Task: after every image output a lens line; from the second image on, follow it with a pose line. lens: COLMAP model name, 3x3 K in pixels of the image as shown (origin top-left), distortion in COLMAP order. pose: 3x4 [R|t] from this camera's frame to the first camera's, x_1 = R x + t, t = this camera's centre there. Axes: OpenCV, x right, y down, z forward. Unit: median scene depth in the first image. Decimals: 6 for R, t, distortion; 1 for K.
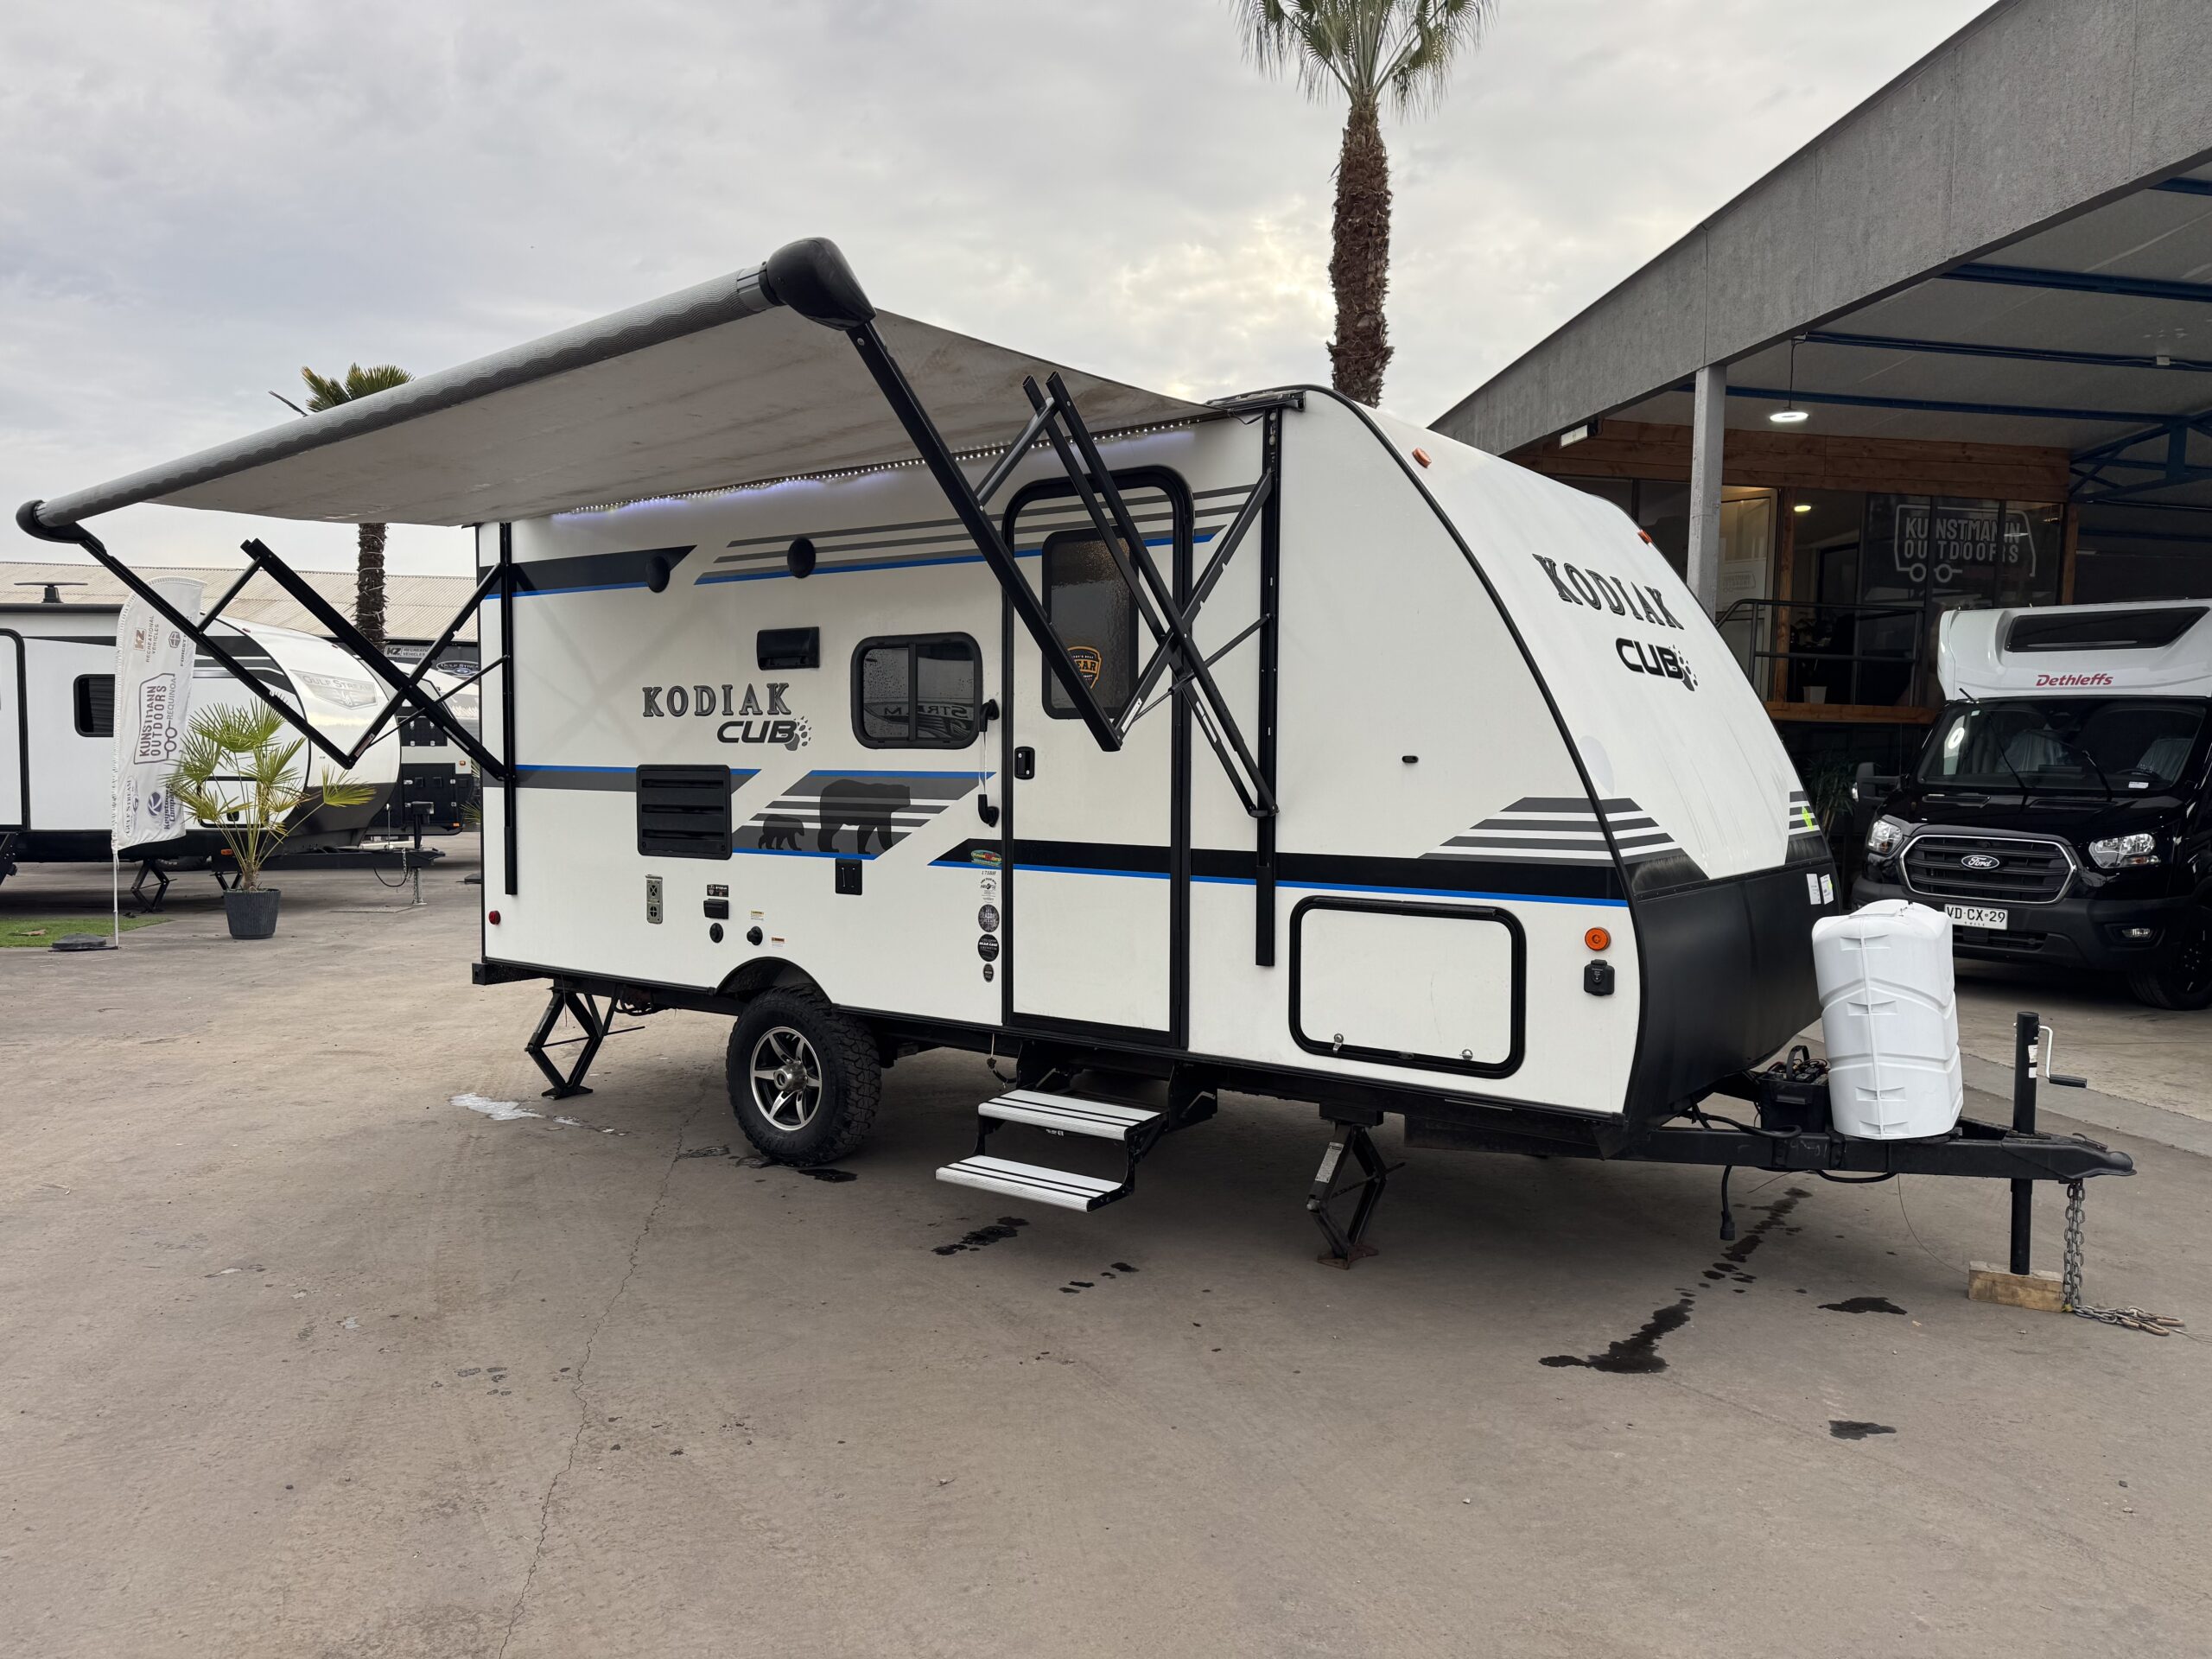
lens RADIAL K [[1541.5, 0, 1106.0], [0, 1541.5, 829.5], [0, 0, 1]] dist [0.040006, -0.052056]
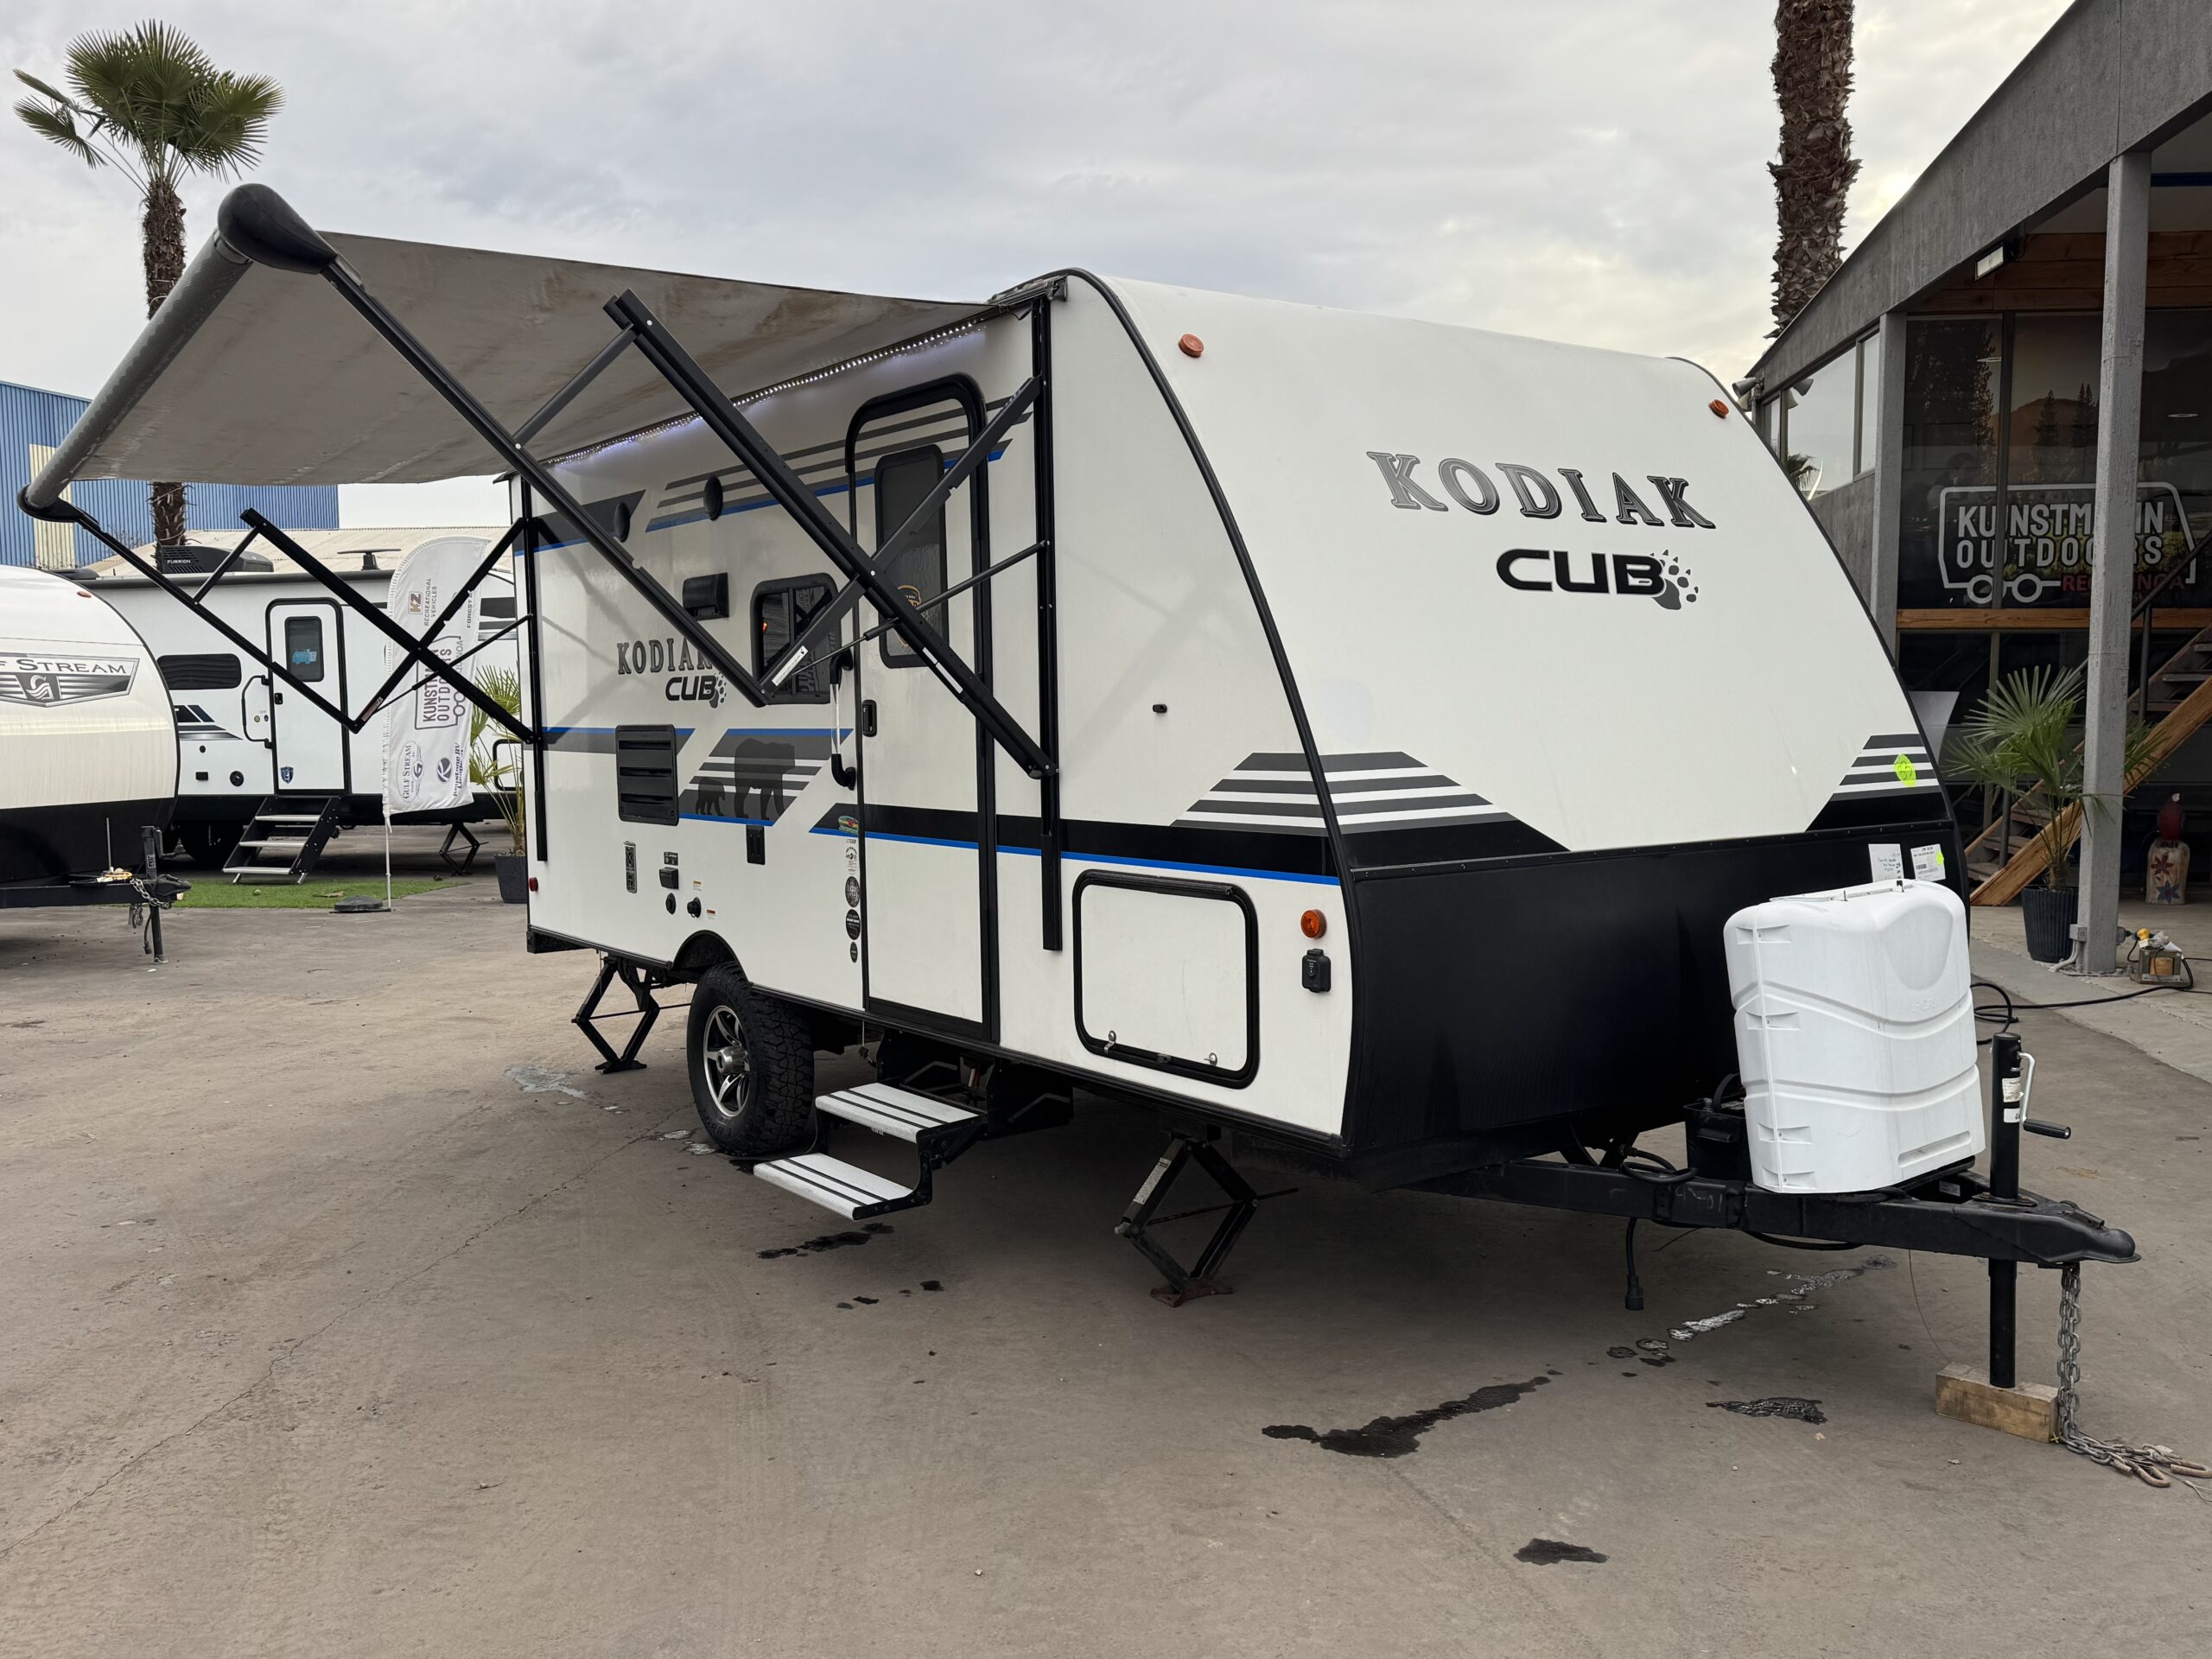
lens RADIAL K [[1796.6, 0, 1106.0], [0, 1796.6, 829.5], [0, 0, 1]] dist [0.034350, -0.040756]
pose [[0.952467, -0.000058, -0.304642, 0.396193], [0.007633, 0.999691, 0.023674, -0.002342], [0.304547, -0.024874, 0.952173, 0.049719]]
